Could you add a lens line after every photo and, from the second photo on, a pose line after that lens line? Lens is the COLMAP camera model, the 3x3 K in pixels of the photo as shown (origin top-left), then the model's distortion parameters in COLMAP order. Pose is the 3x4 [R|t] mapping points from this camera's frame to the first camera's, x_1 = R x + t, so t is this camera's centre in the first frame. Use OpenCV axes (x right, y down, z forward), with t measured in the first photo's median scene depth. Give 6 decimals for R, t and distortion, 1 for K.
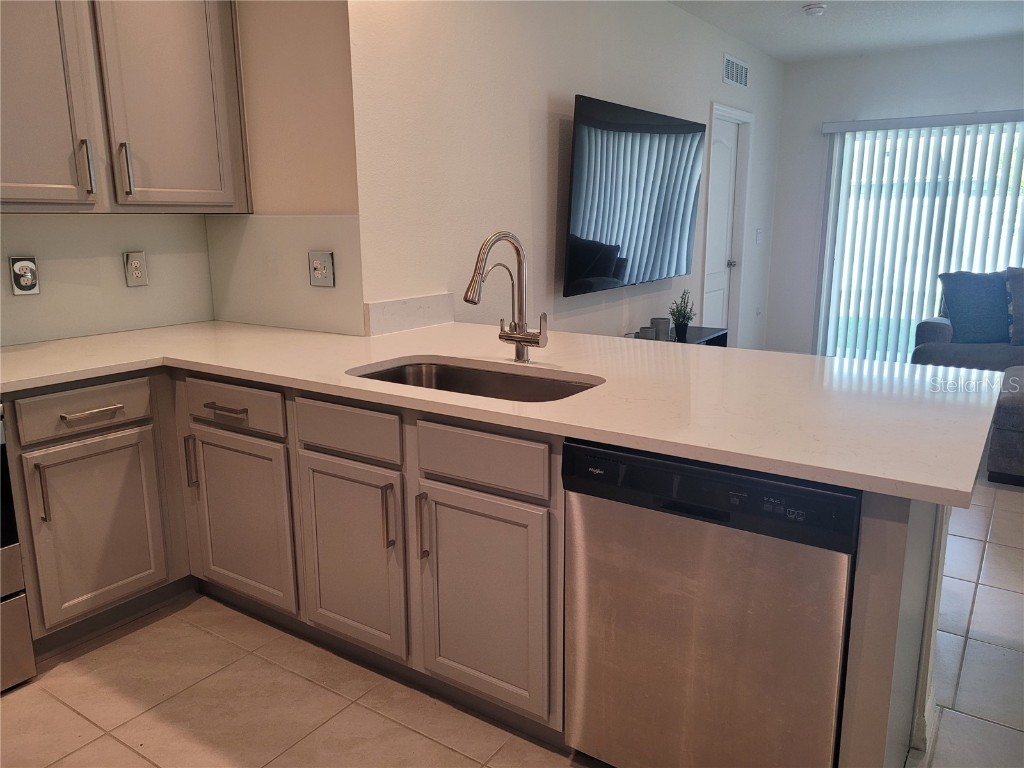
lens RADIAL K [[759.5, 0, 506.5], [0, 759.5, 376.7], [0, 0, 1]] dist [0.050147, -0.041330]
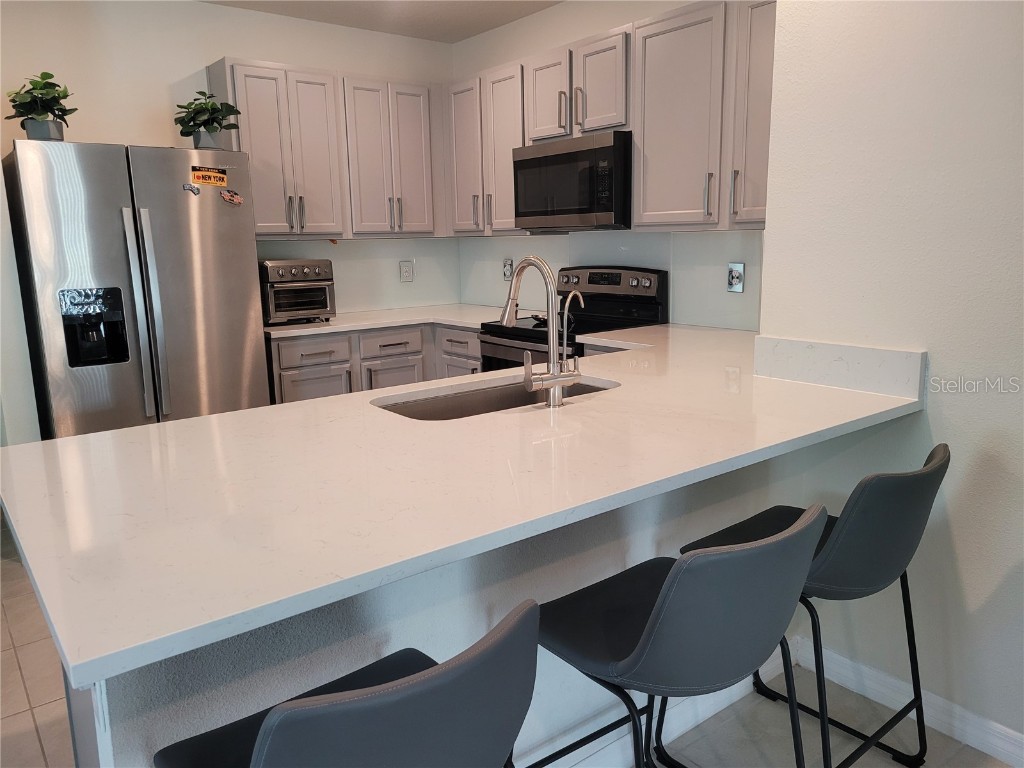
lens RADIAL K [[767.0, 0, 512.0], [0, 767.0, 384.0], [0, 0, 1]] dist [0.048834, -0.011202]
pose [[-0.303319, 0.190182, -0.933718, 0.831542], [-0.173556, 0.952464, 0.250380, -0.246193], [0.936950, 0.237998, -0.255893, 1.137909]]
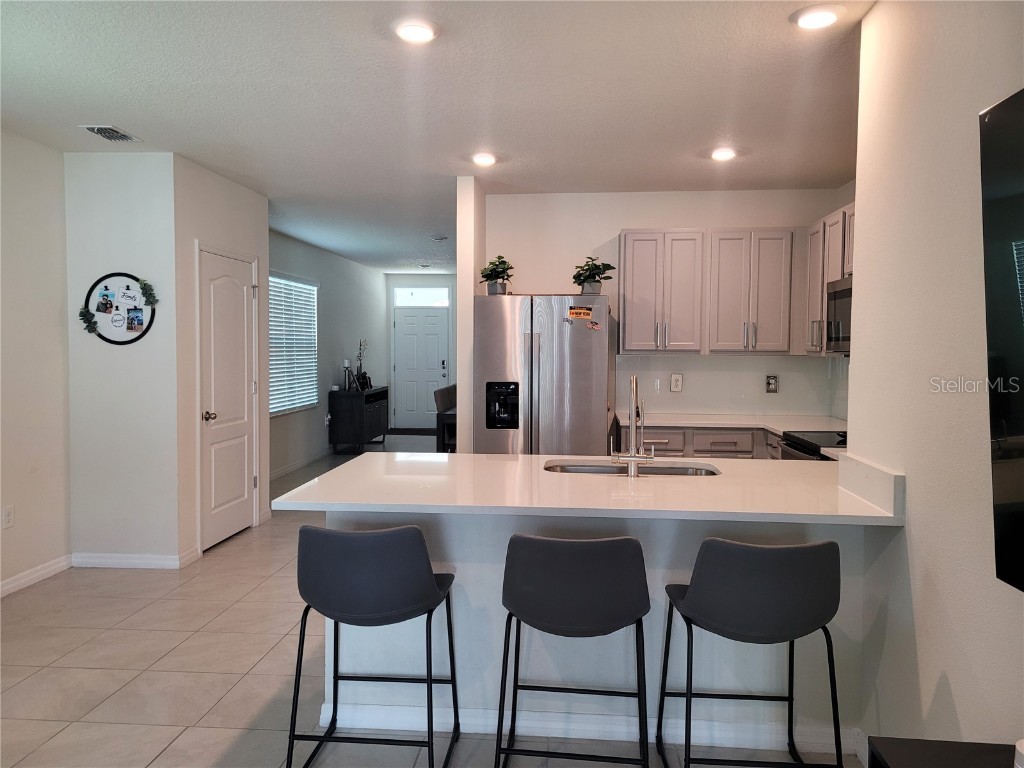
lens RADIAL K [[767.0, 0, 512.0], [0, 767.0, 384.0], [0, 0, 1]] dist [0.048834, -0.011202]
pose [[-0.866541, 0.022412, -0.498602, 0.813922], [-0.106195, 0.967837, 0.228065, -0.426657], [0.487677, 0.250577, -0.836291, 1.877870]]
